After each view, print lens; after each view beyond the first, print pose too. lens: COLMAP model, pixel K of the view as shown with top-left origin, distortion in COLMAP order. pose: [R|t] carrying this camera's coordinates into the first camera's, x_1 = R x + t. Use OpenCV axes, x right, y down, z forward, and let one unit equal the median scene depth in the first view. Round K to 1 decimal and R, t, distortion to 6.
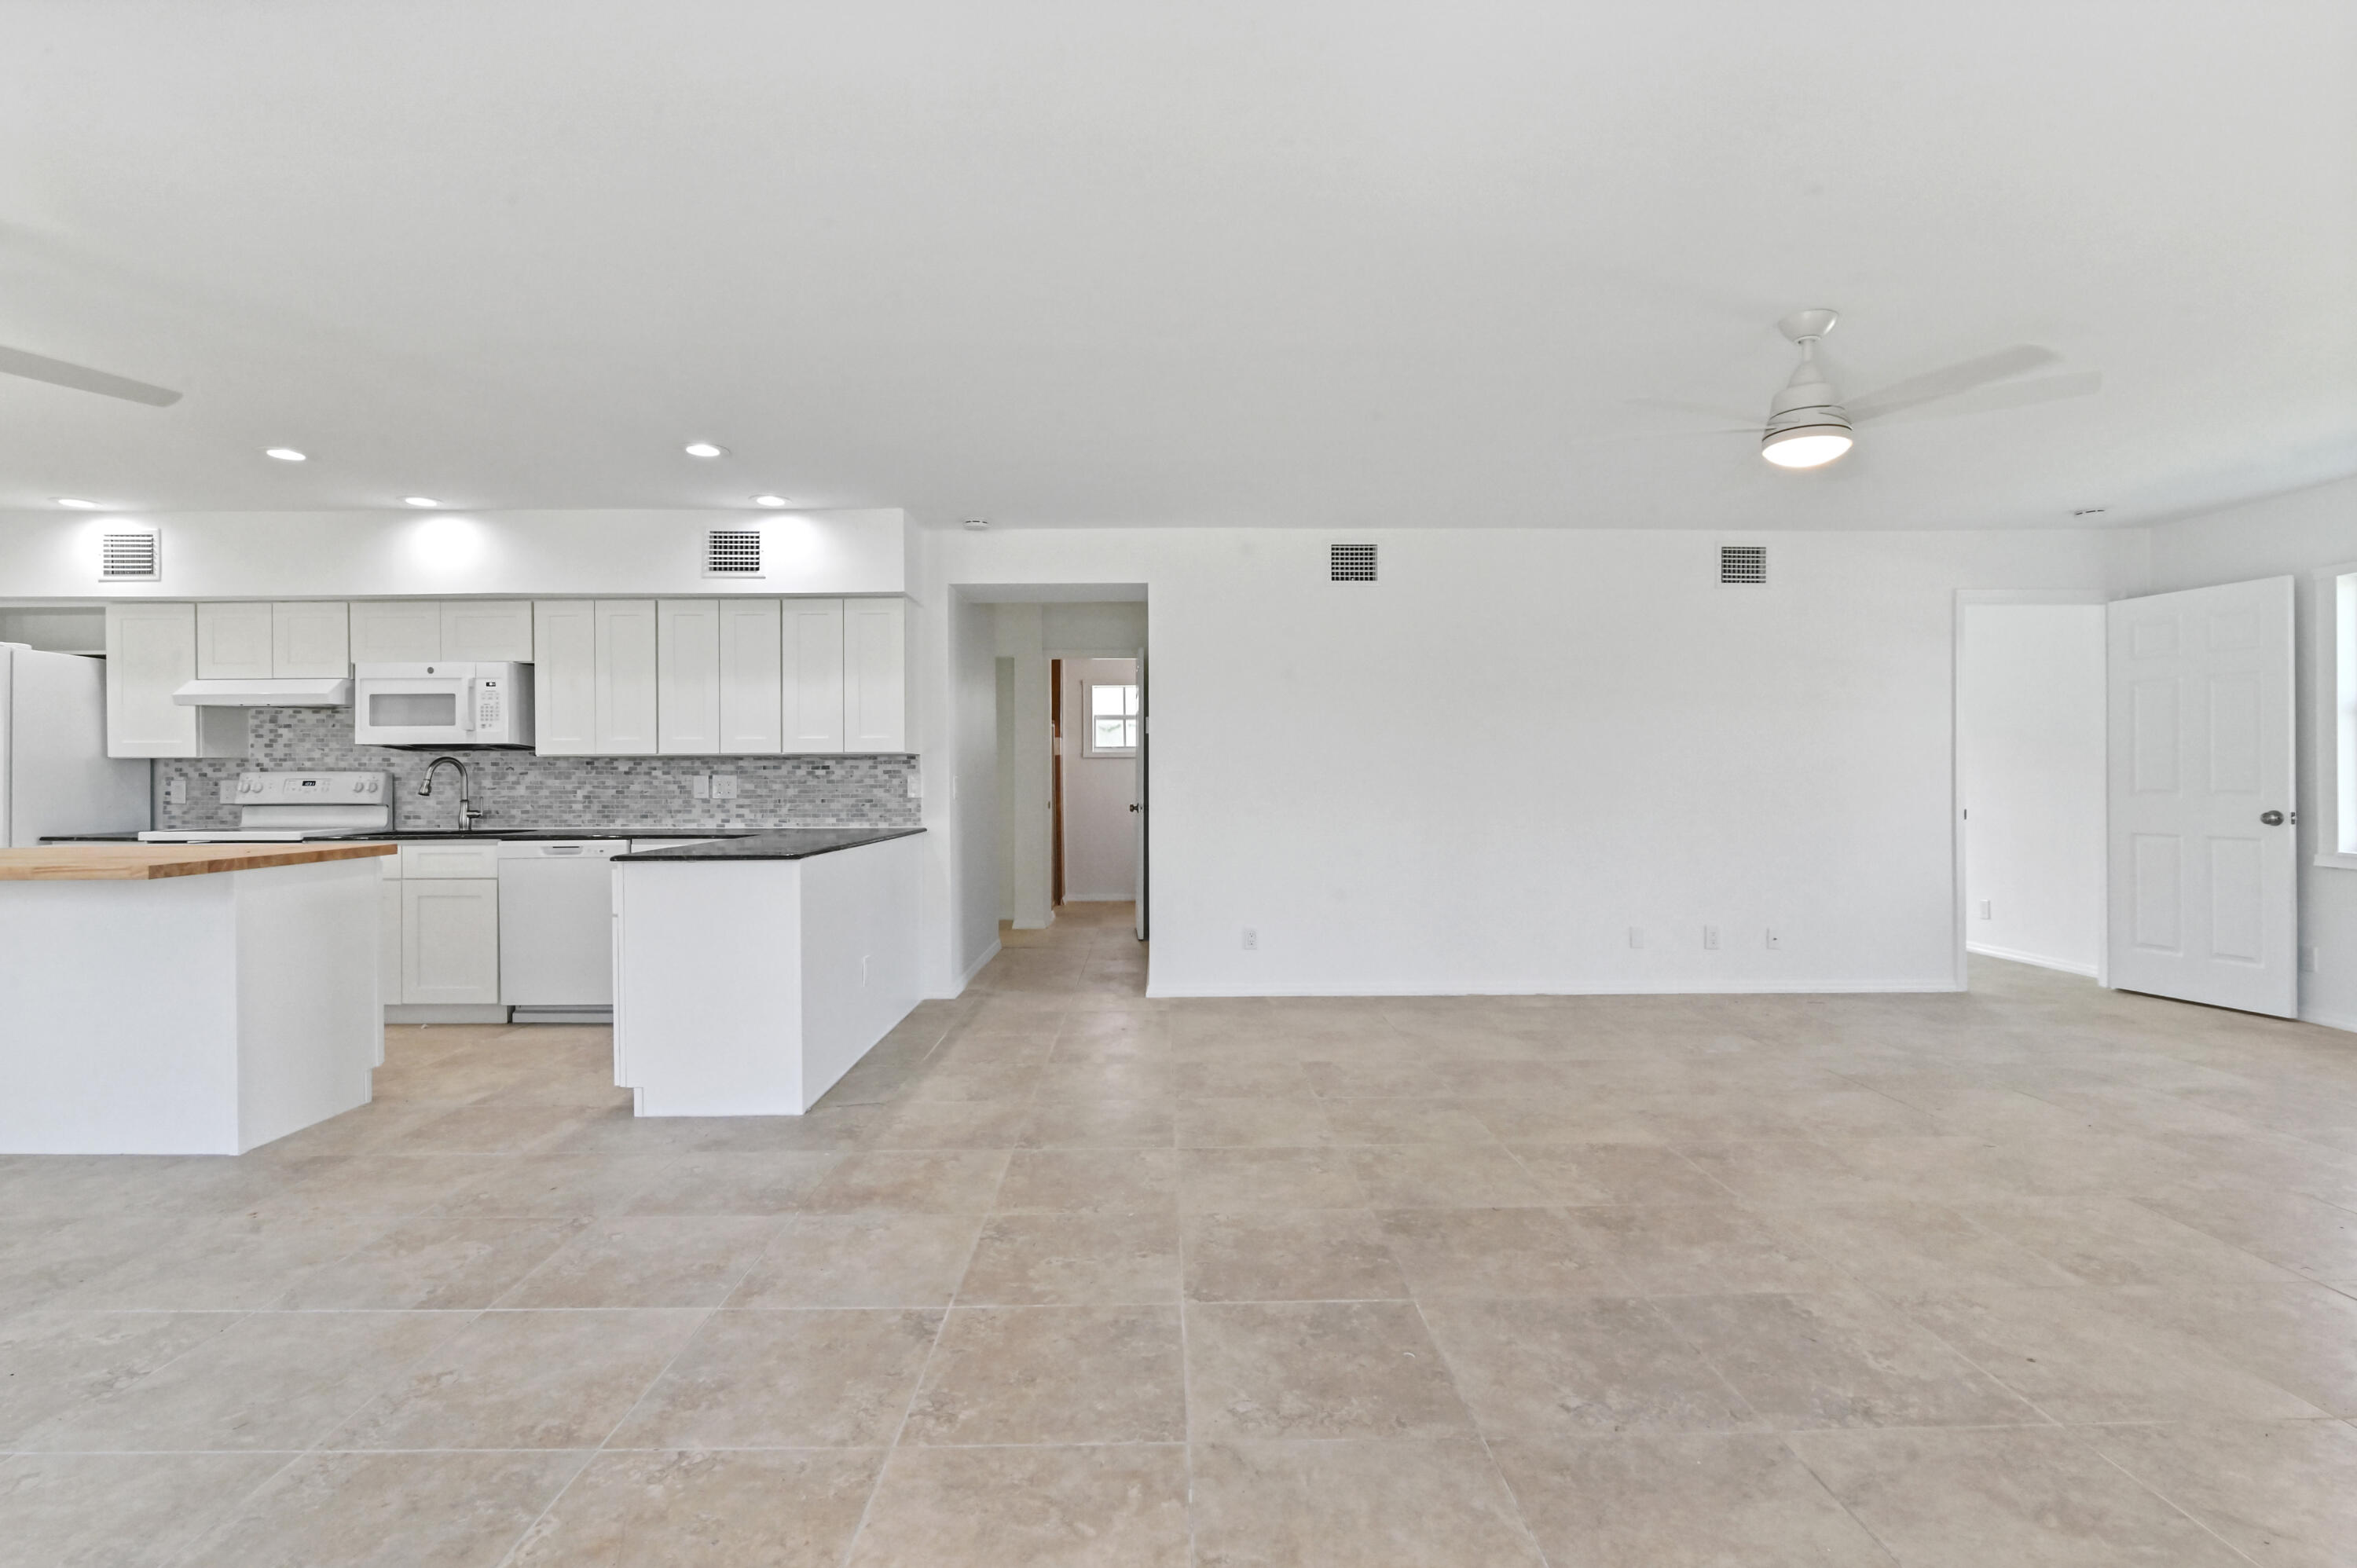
lens RADIAL K [[1123.7, 0, 1167.8], [0, 1123.7, 774.2], [0, 0, 1]] dist [-0.012513, 0.000466]
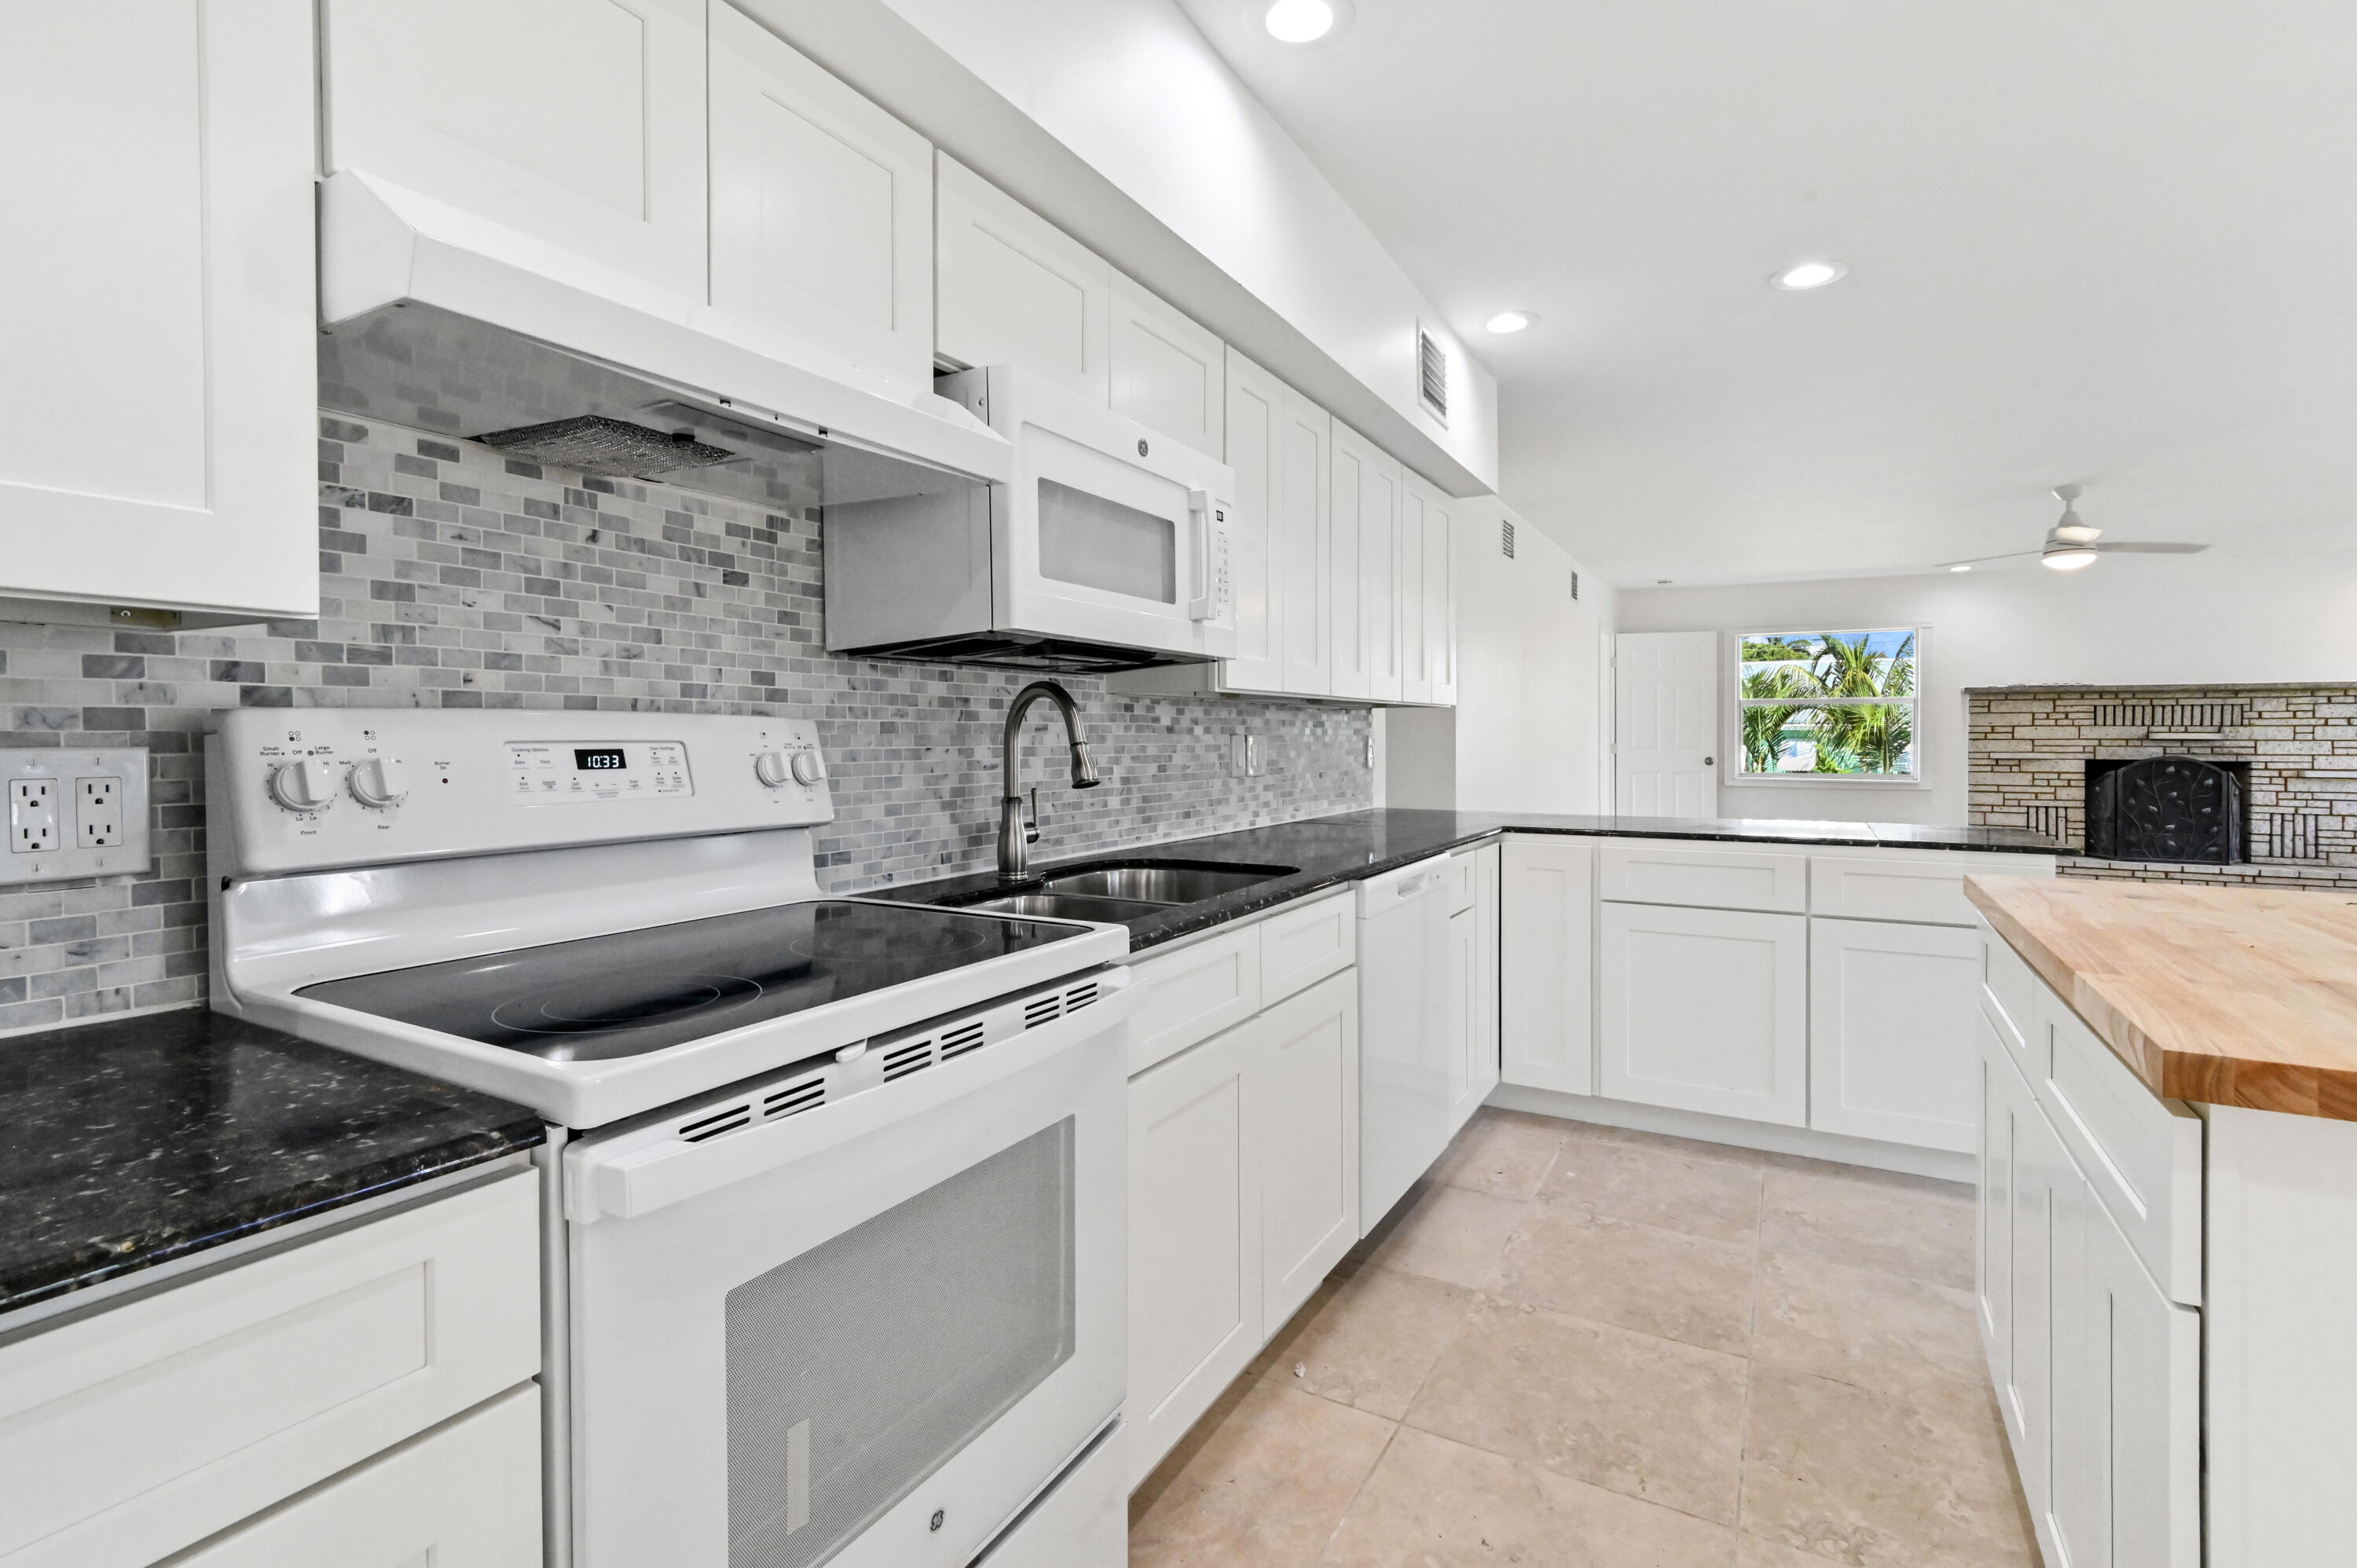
lens RADIAL K [[1079.7, 0, 1183.0], [0, 1079.7, 778.5], [0, 0, 1]] dist [-0.014338, -0.000357]
pose [[0.502448, -0.029598, 0.864100, -0.911641], [0.000468, 0.999423, 0.033961, 0.004419], [-0.864607, -0.016659, 0.502172, 0.767520]]
